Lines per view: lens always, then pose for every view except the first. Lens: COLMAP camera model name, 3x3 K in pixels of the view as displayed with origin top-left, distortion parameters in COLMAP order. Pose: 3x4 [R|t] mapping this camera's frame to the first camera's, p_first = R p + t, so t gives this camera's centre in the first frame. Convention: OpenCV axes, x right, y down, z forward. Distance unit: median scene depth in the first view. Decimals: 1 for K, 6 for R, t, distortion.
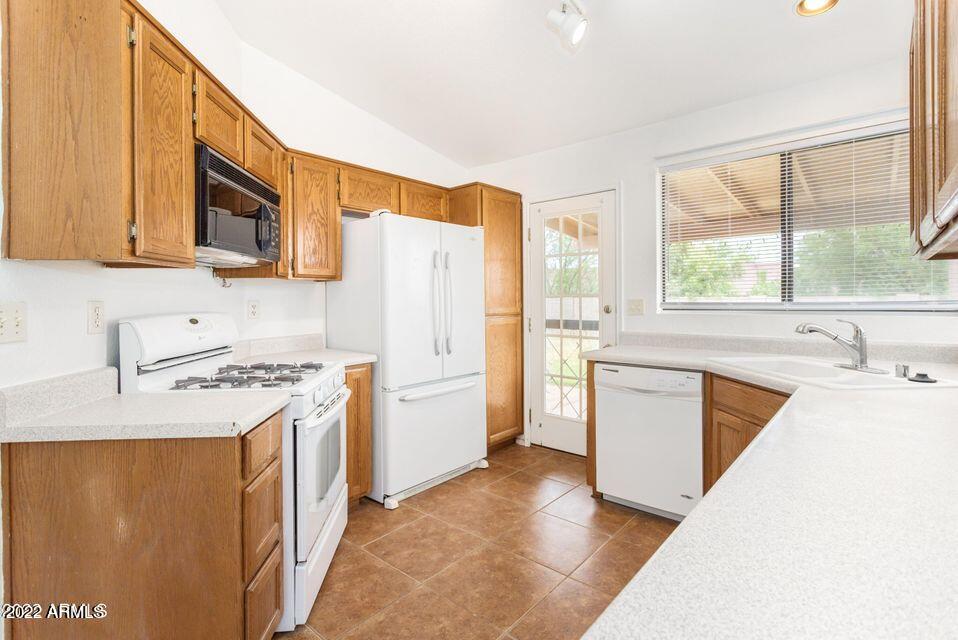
lens RADIAL K [[460.3, 0, 475.9], [0, 460.3, 305.3], [0, 0, 1]] dist [-0.001816, -0.000396]
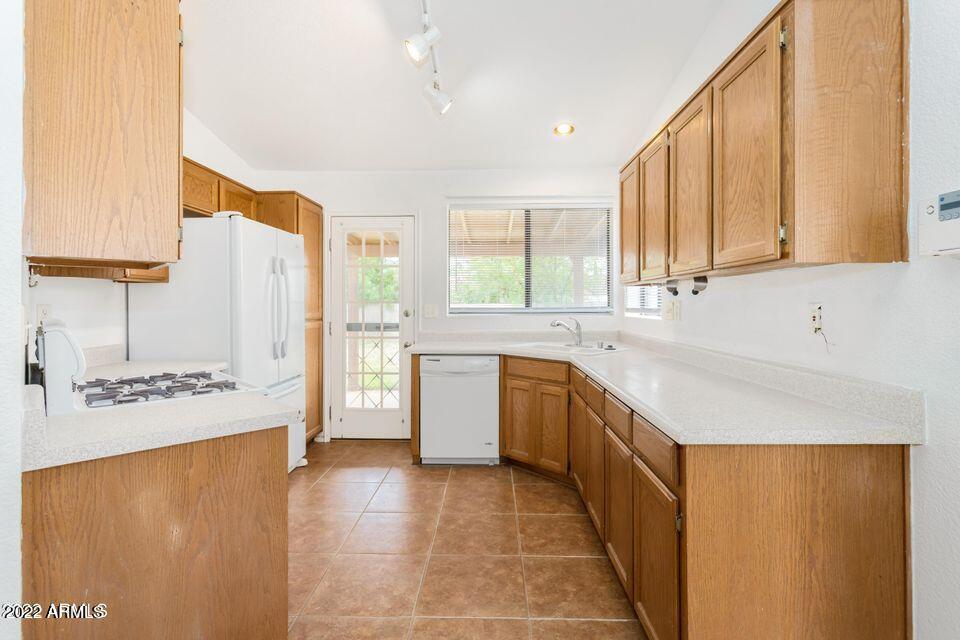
lens RADIAL K [[461.3, 0, 480.4], [0, 461.3, 310.6], [0, 0, 1]] dist [-0.001816, -0.000396]
pose [[0.773997, -0.002648, 0.633184, -0.428073], [0.003696, 0.999993, -0.000336, 0.002837], [-0.633179, 0.002600, 0.774001, -0.085946]]
